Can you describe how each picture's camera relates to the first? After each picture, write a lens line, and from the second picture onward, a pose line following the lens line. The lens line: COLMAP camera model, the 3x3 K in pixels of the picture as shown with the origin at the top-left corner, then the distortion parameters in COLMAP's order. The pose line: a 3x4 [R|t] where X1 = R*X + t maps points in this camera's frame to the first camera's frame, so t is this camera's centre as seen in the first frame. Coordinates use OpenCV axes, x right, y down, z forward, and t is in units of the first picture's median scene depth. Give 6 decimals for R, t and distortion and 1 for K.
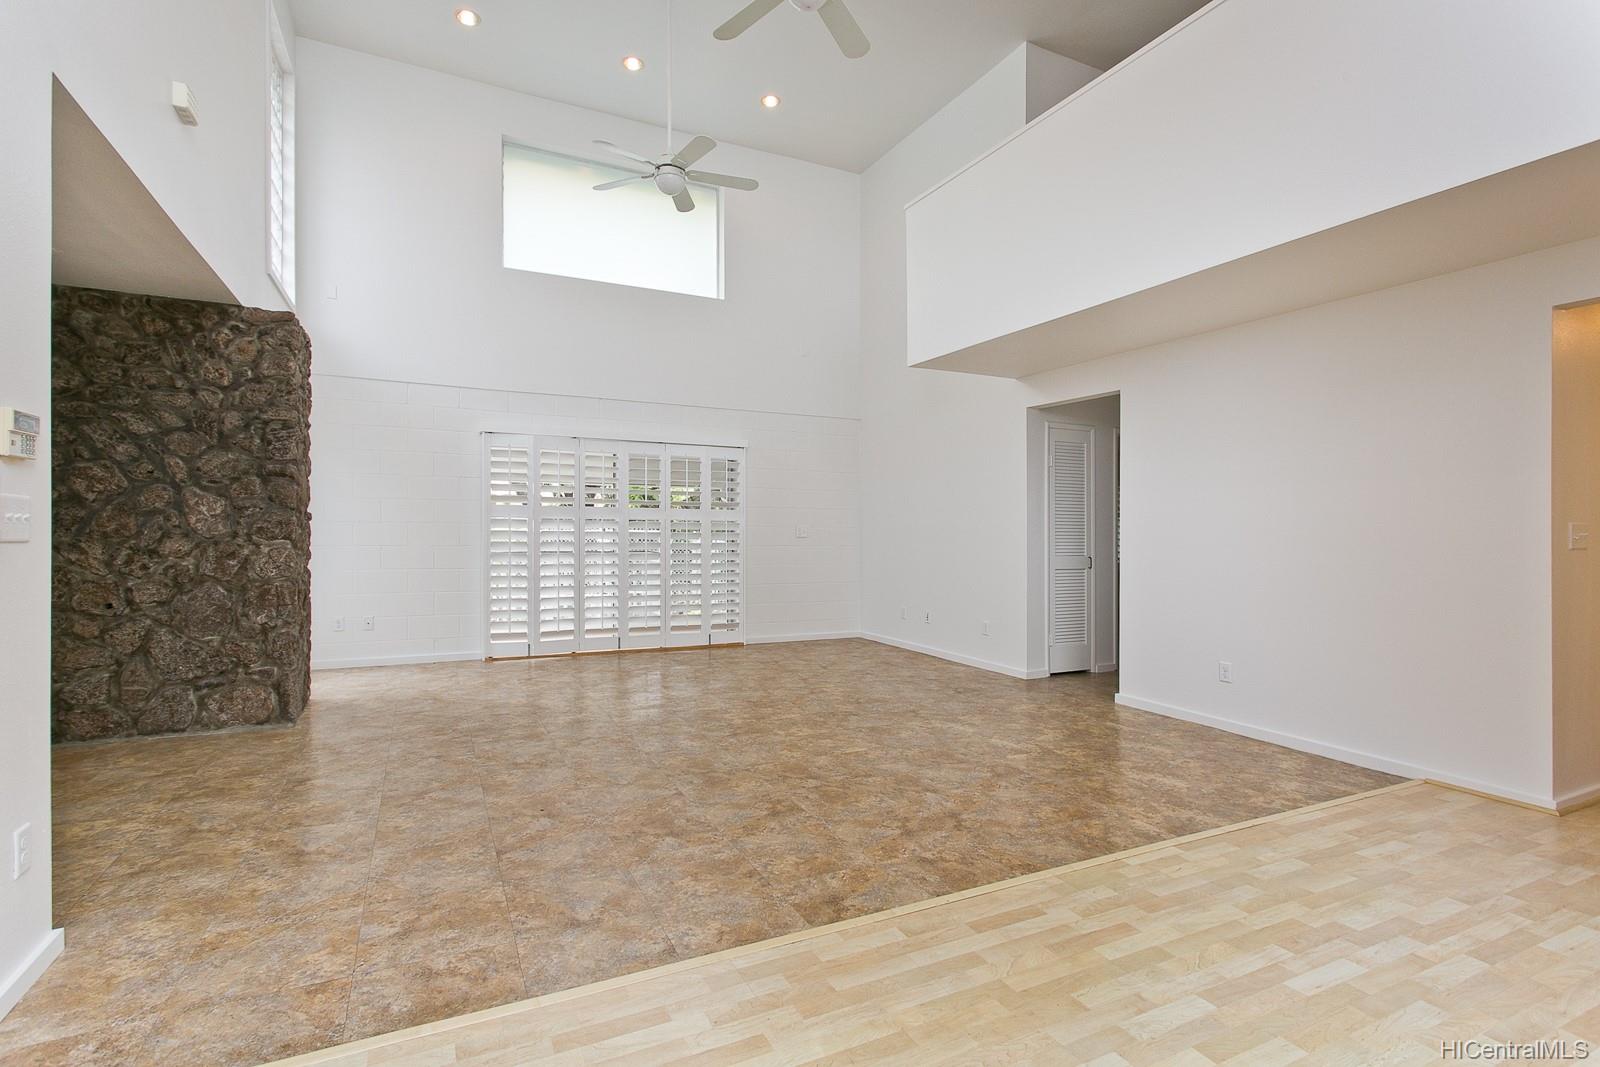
lens RADIAL K [[774.3, 0, 801.2], [0, 774.3, 532.4], [0, 0, 1]] dist [0.006931, 0.000283]
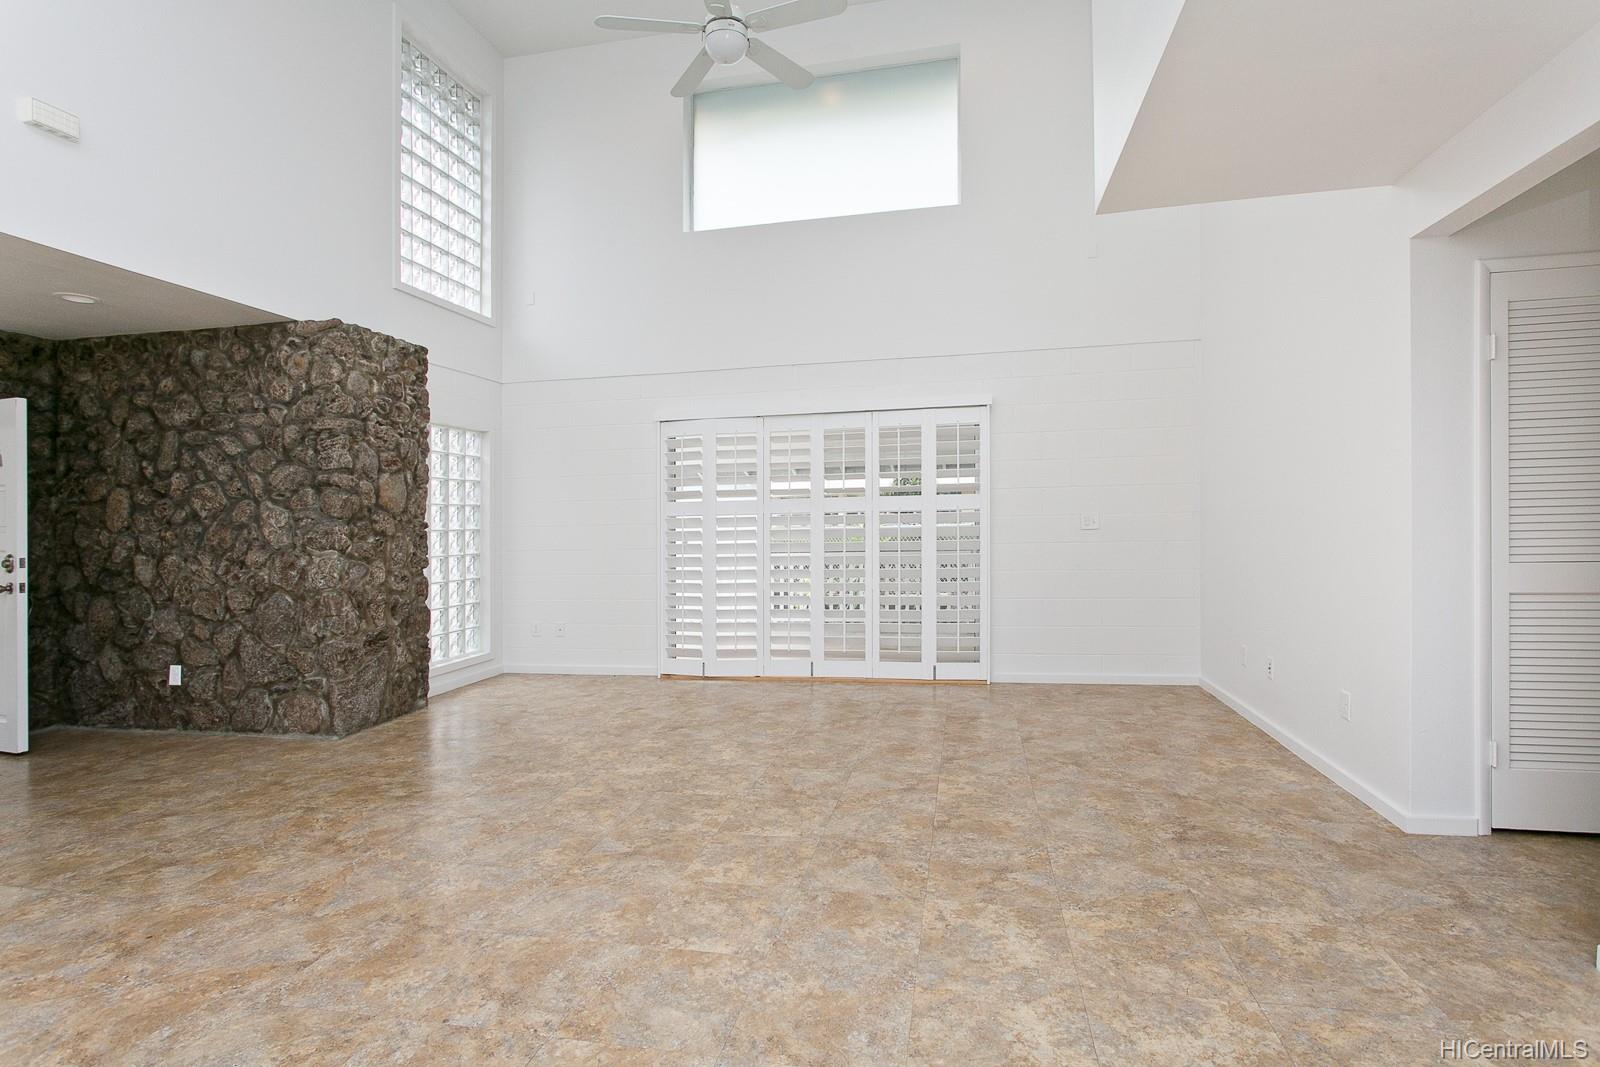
lens RADIAL K [[784.7, 0, 798.7], [0, 784.7, 537.2], [0, 0, 1]] dist [-0.002216, 0.000191]
pose [[0.781365, -0.016737, -0.623850, 0.444215], [0.027395, 0.999597, 0.007494, 0.002224], [0.623473, -0.022946, 0.781508, 0.622378]]
